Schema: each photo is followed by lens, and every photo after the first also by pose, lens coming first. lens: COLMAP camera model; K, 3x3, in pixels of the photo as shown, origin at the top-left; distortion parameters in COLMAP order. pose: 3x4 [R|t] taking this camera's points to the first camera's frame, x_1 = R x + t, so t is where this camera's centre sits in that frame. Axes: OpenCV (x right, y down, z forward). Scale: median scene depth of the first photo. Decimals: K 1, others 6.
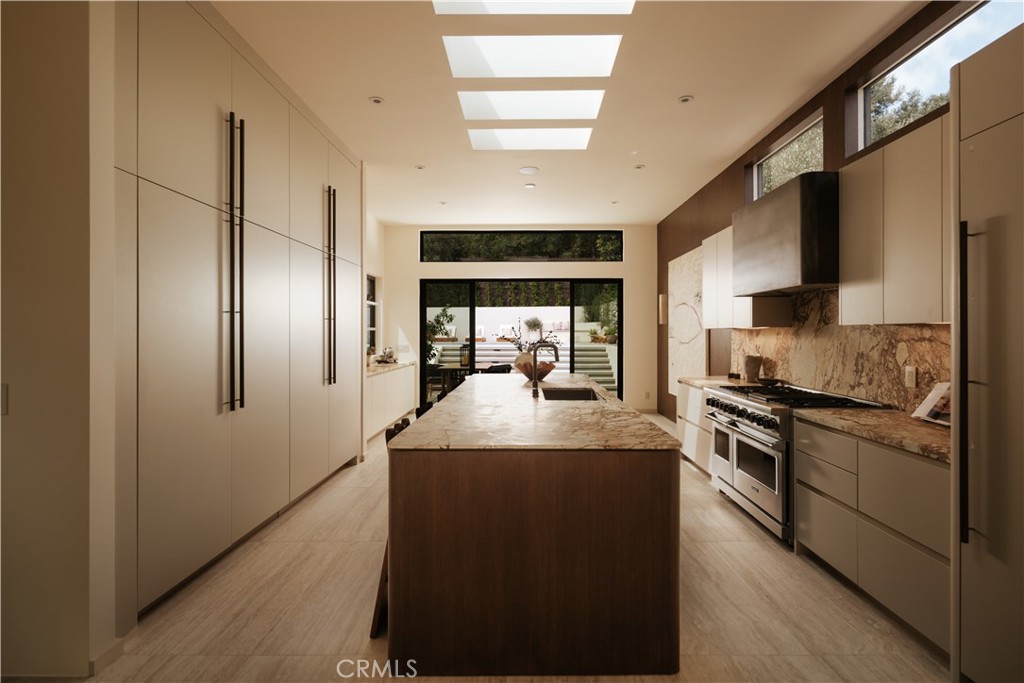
lens RADIAL K [[512.3, 0, 512.0], [0, 512.3, 341.5], [0, 0, 1]] dist [0.001415, 0.000352]
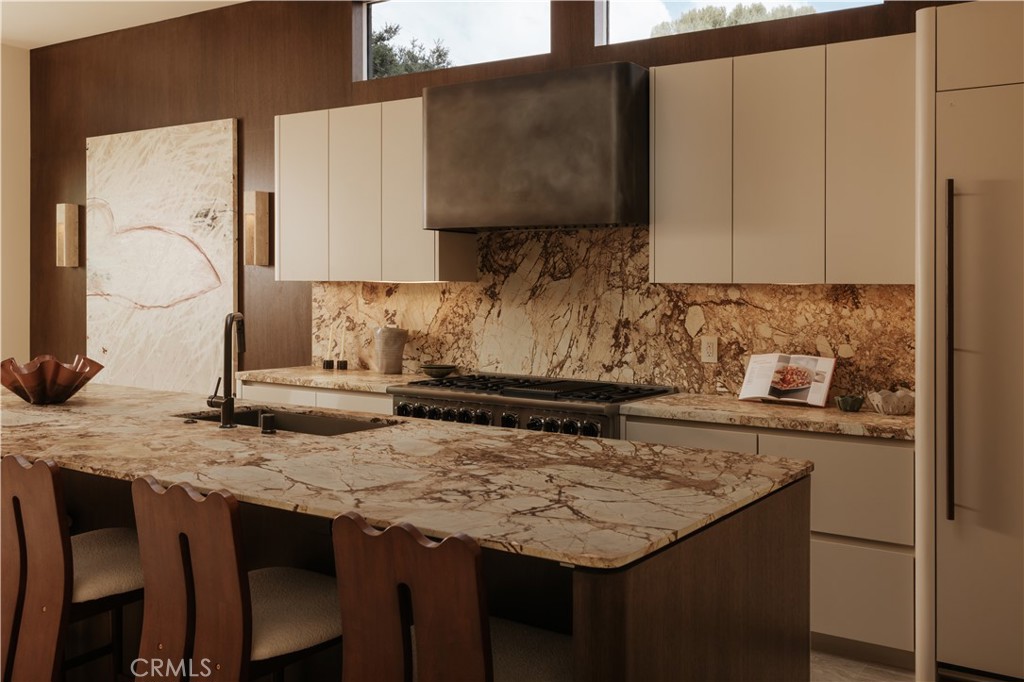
lens RADIAL K [[970.8, 0, 511.9], [0, 970.8, 304.1], [0, 0, 1]] dist [0.003641, -0.003401]
pose [[0.535287, -0.001412, 0.844669, -0.619316], [-0.000419, 0.999998, 0.001937, -0.003746], [-0.844670, -0.001390, 0.535285, 0.430157]]
